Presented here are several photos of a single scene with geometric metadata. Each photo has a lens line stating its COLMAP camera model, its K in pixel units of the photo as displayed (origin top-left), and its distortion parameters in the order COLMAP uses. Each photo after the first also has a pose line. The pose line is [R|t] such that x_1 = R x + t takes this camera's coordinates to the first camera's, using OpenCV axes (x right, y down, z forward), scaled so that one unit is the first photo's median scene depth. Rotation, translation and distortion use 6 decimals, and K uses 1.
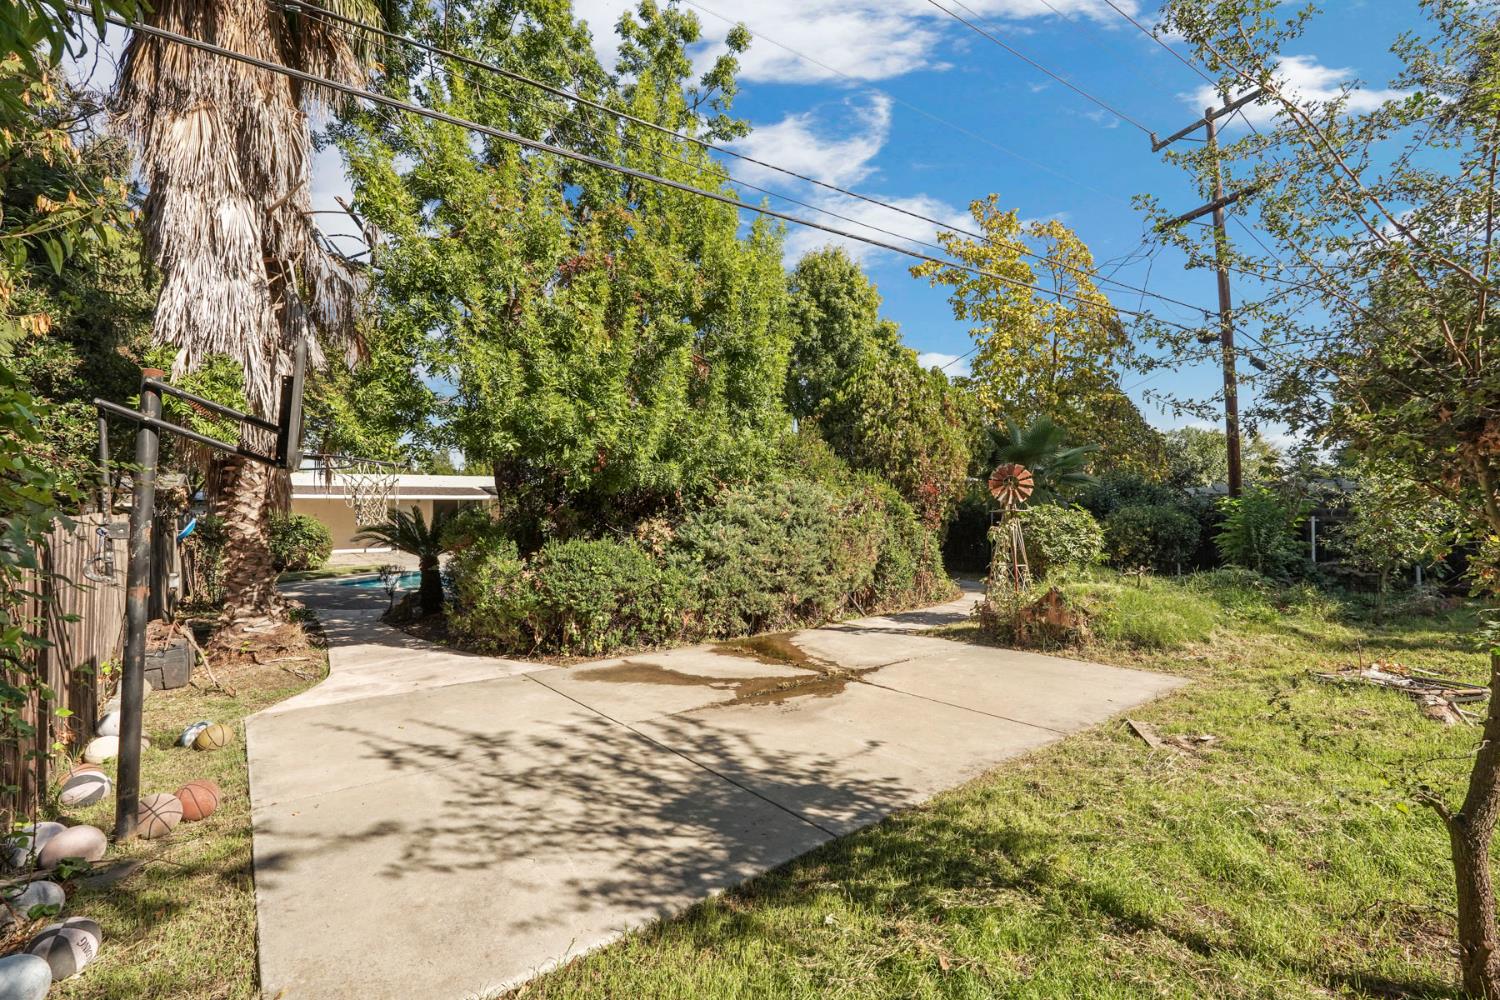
lens RADIAL K [[676.6, 0, 748.6], [0, 676.6, 506.0], [0, 0, 1]] dist [-0.000412, 0.002249]
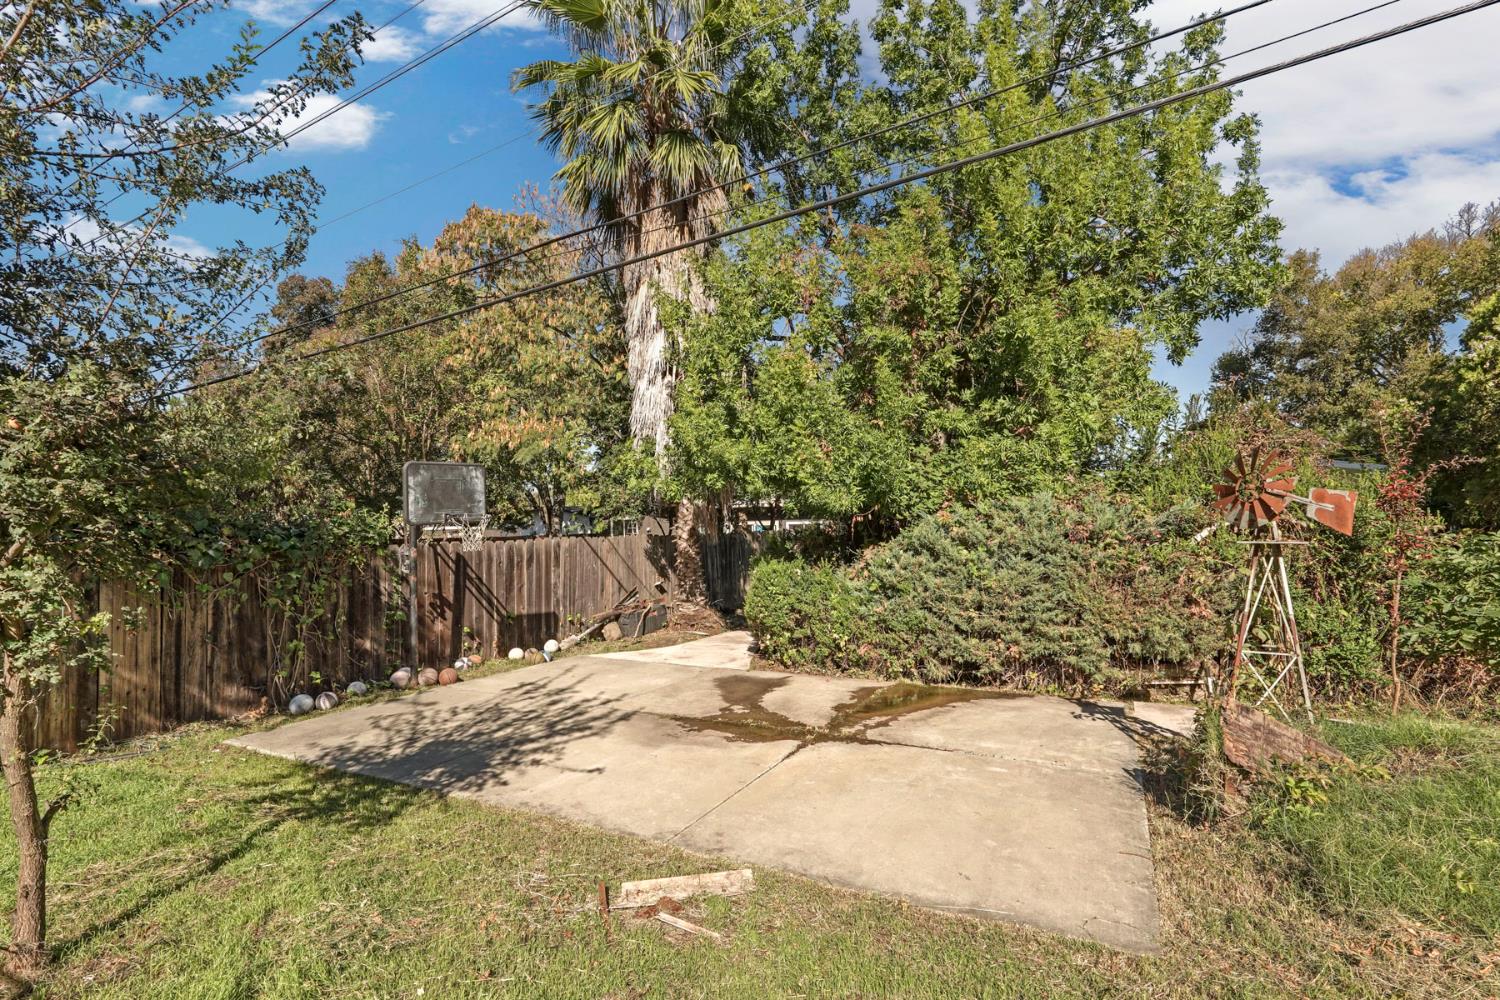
lens RADIAL K [[715.7, 0, 748.6], [0, 715.7, 501.7], [0, 0, 1]] dist [-0.001282, -0.000234]
pose [[0.391227, -0.031029, -0.919771, 1.551309], [0.025982, 0.999405, -0.022664, -0.043819], [0.919927, -0.015031, 0.391801, 0.926560]]
